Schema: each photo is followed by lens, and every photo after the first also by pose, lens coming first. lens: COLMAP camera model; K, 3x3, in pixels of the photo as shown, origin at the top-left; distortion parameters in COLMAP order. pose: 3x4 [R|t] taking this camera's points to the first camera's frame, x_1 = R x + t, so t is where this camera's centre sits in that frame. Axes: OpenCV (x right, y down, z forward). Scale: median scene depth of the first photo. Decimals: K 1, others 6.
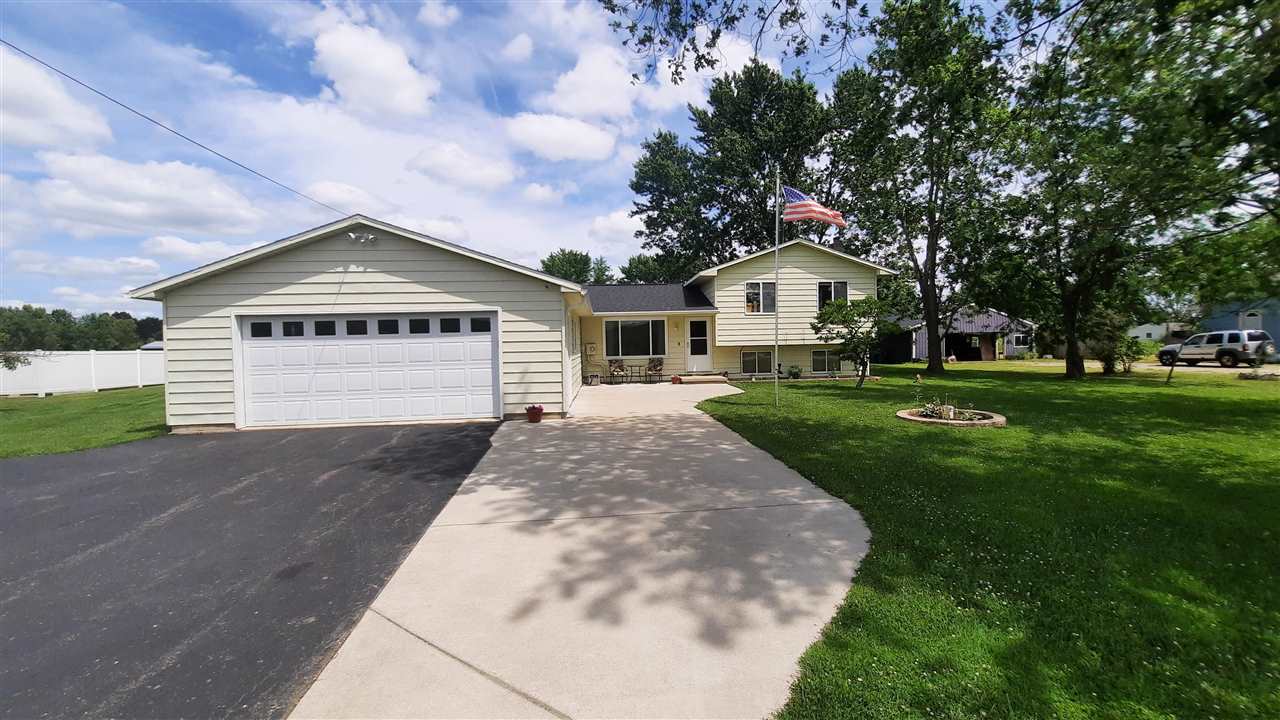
lens RADIAL K [[514.5, 0, 647.5], [0, 514.5, 358.0], [0, 0, 1]] dist [-0.017745, -0.000368]
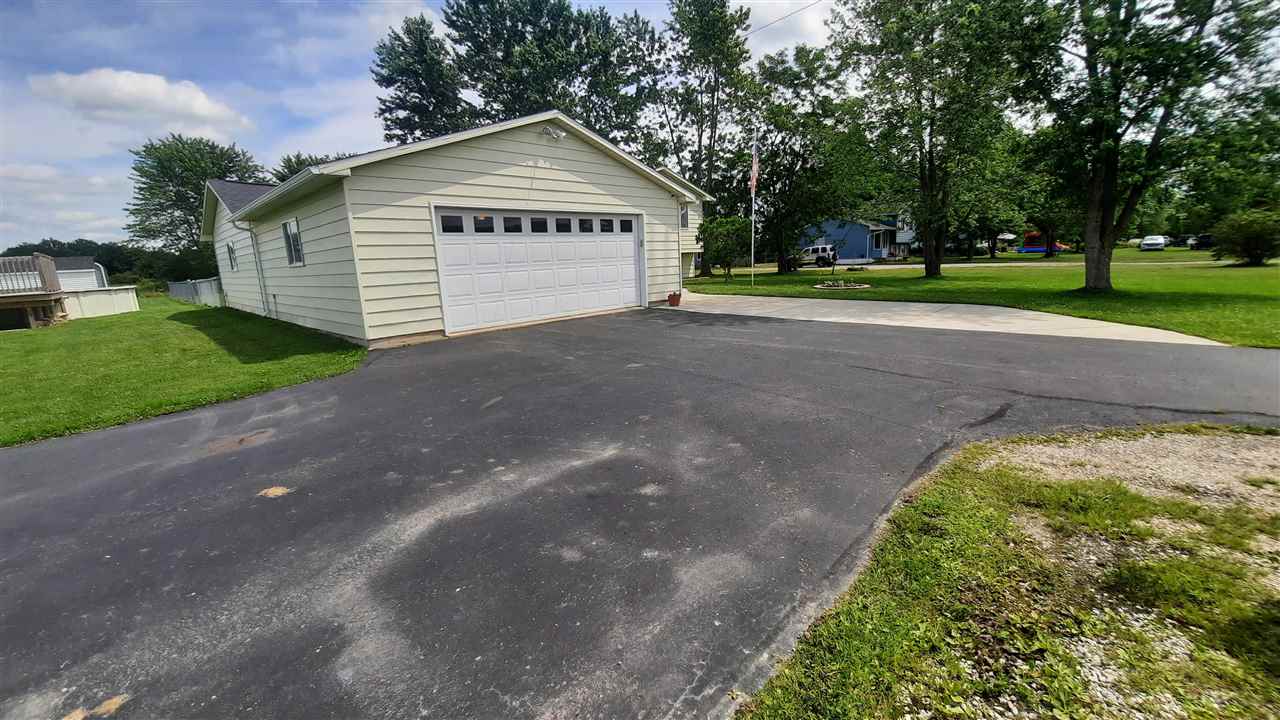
lens RADIAL K [[521.1, 0, 640.0], [0, 521.1, 360.0], [0, 0, 1]] dist [0.001611, -0.000011]
pose [[0.762979, -0.135575, 0.632046, -0.595573], [0.043516, 0.986313, 0.159036, 0.025977], [-0.644957, -0.093837, 0.758436, 0.035999]]
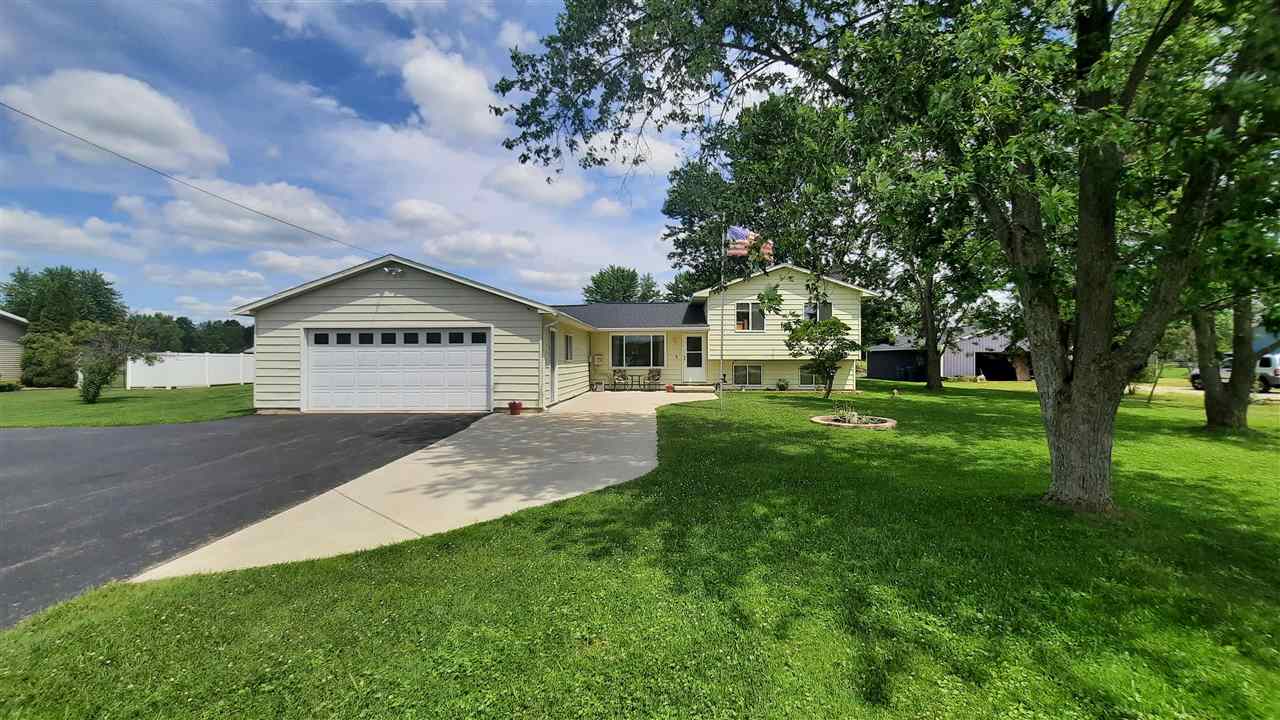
lens RADIAL K [[517.3, 0, 648.4], [0, 517.3, 359.9], [0, 0, 1]] dist [-0.011639, -0.000109]
pose [[0.992231, 0.020129, -0.122770, 0.142386], [-0.022978, 0.999498, -0.021827, 0.005179], [0.122269, 0.024479, 0.992195, -0.129442]]
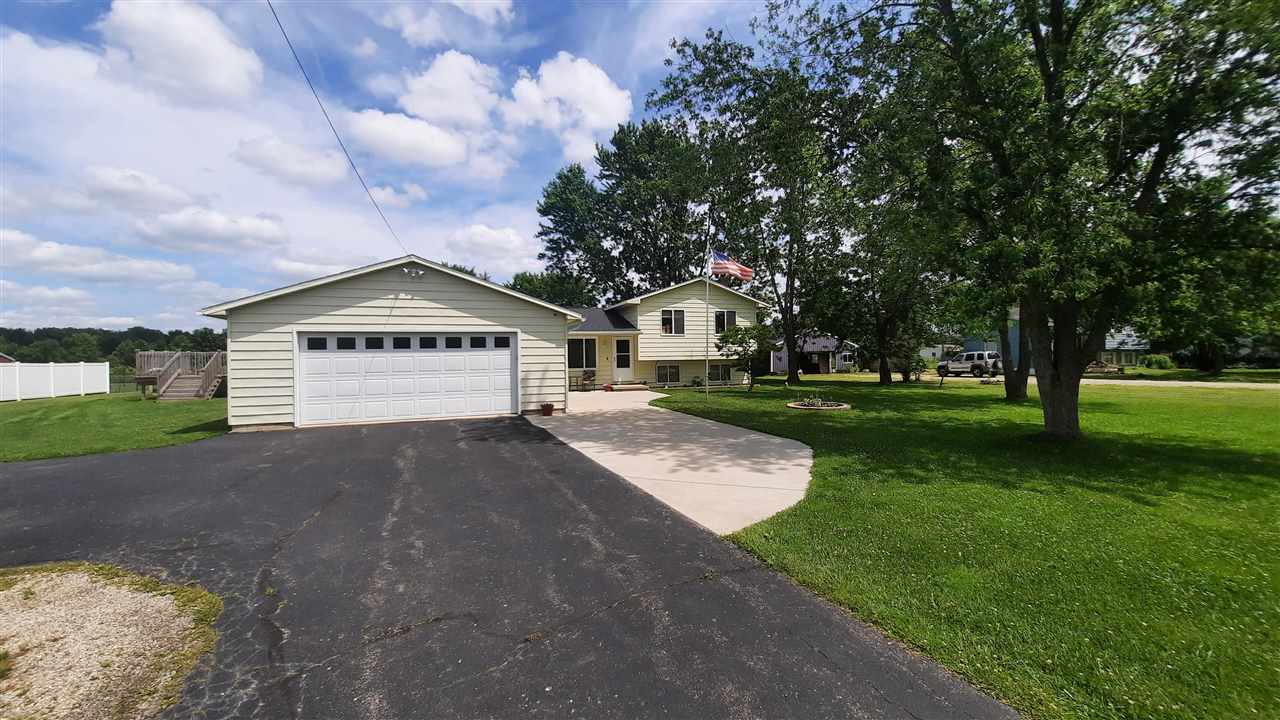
lens RADIAL K [[514.5, 0, 647.5], [0, 514.5, 358.0], [0, 0, 1]] dist [-0.017745, -0.000368]
pose [[0.963987, 0.006196, 0.265876, -0.174017], [0.002112, 0.999519, -0.030948, 0.009080], [-0.265940, 0.030395, 0.963510, -0.195827]]
